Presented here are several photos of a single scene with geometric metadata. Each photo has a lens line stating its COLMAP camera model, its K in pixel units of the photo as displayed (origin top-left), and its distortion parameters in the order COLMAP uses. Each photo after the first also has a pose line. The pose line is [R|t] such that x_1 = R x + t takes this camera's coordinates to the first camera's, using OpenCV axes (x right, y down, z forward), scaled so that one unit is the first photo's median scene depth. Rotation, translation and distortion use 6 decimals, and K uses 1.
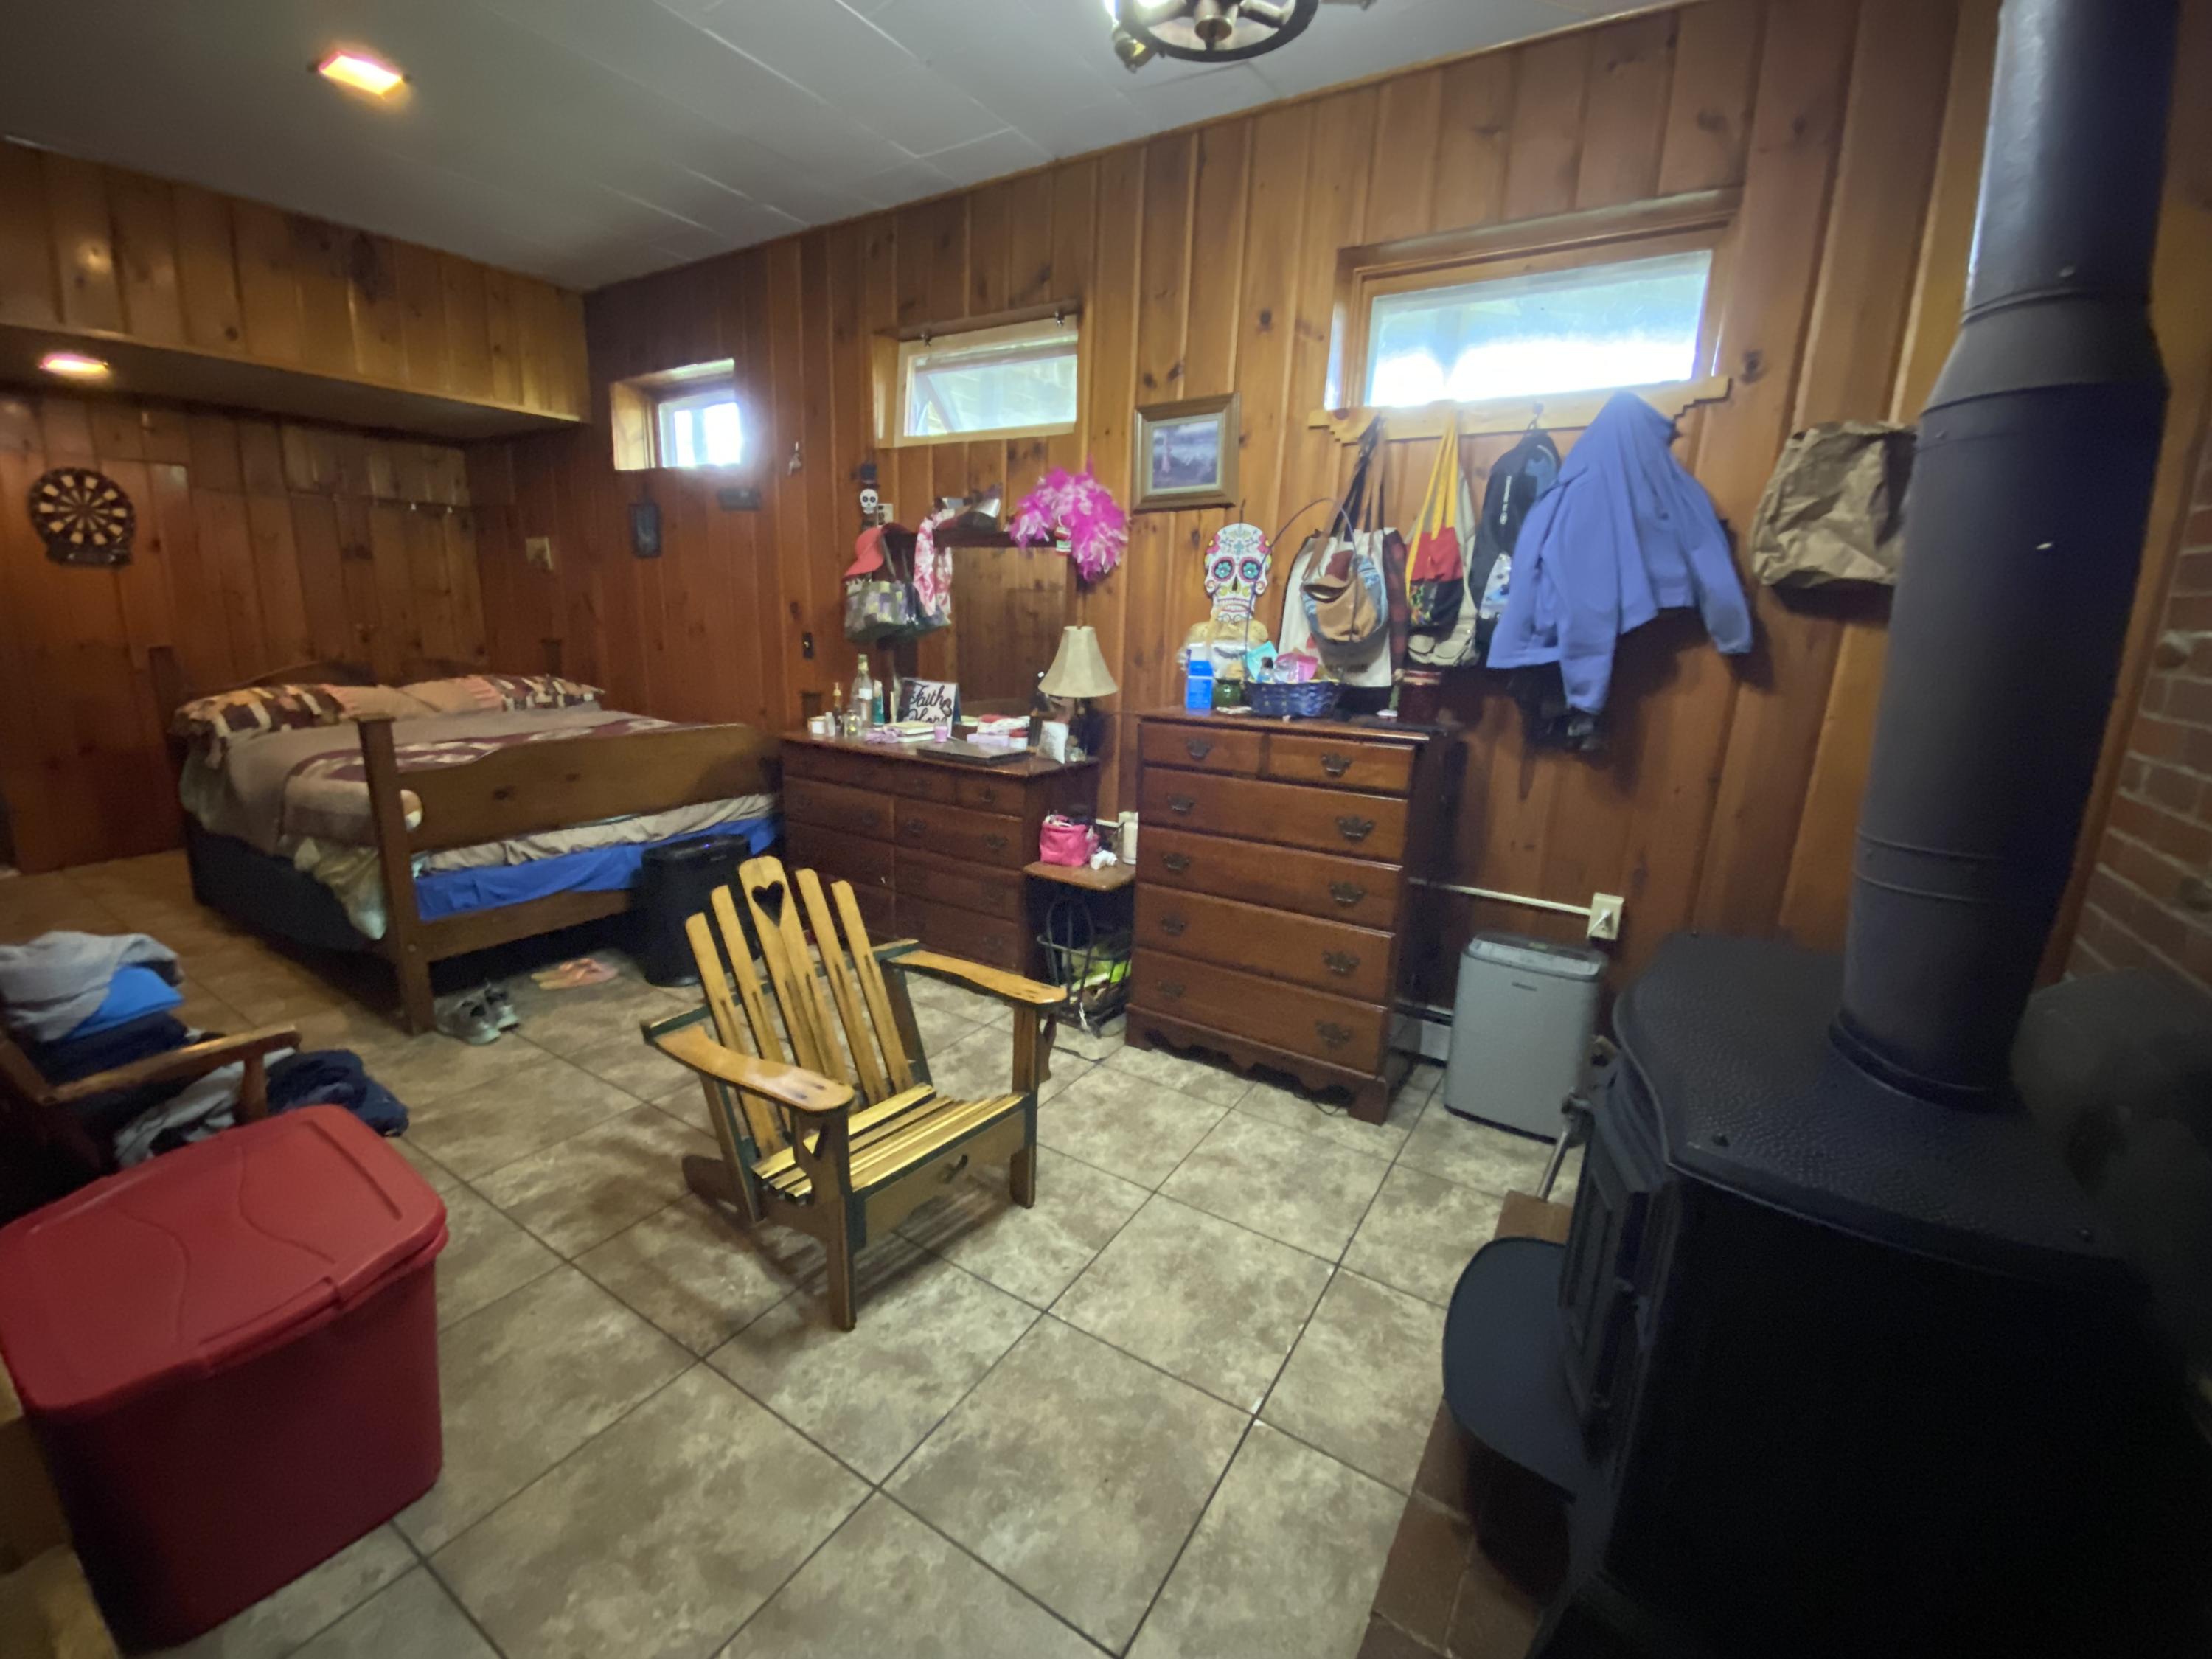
lens RADIAL K [[892.5, 0, 1106.0], [0, 892.5, 829.5], [0, 0, 1]] dist [0.023632, -0.022530]
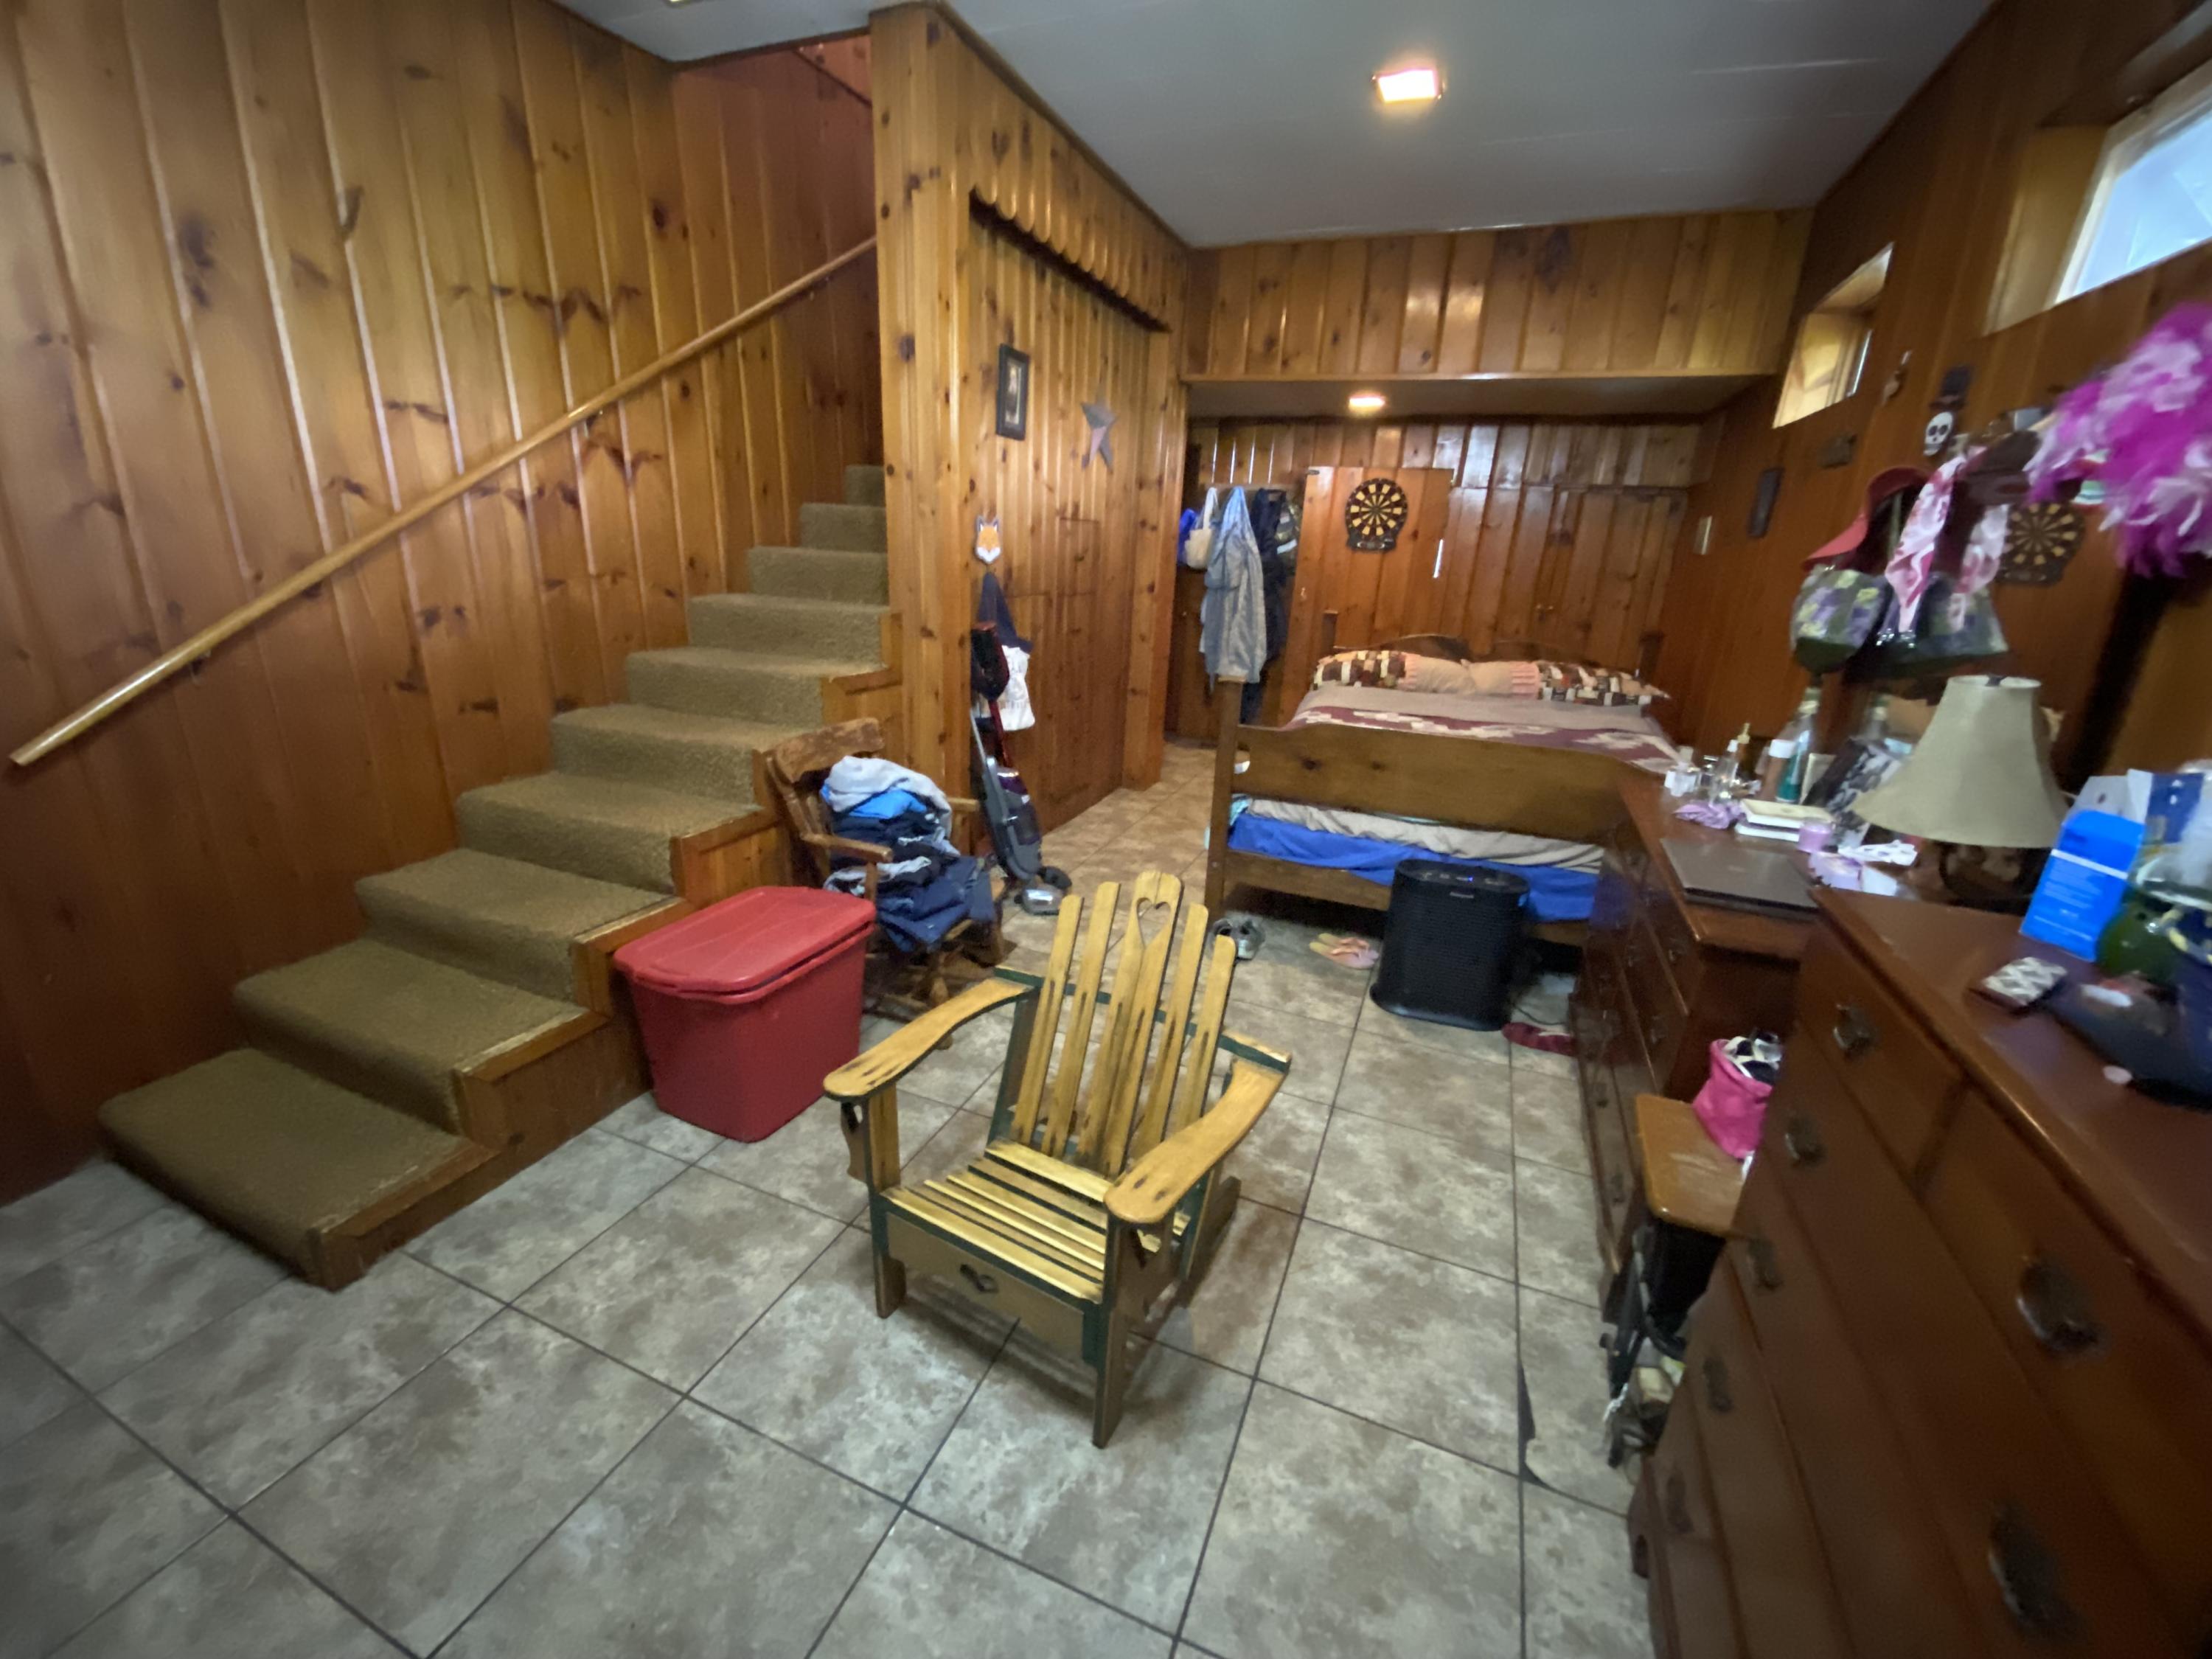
lens RADIAL K [[892.5, 0, 1106.0], [0, 892.5, 829.5], [0, 0, 1]] dist [0.023632, -0.022530]
pose [[0.173938, 0.282767, -0.943286, 0.258592], [-0.268032, 0.935317, 0.230954, -0.117717], [0.947578, 0.212659, 0.238478, 0.412753]]
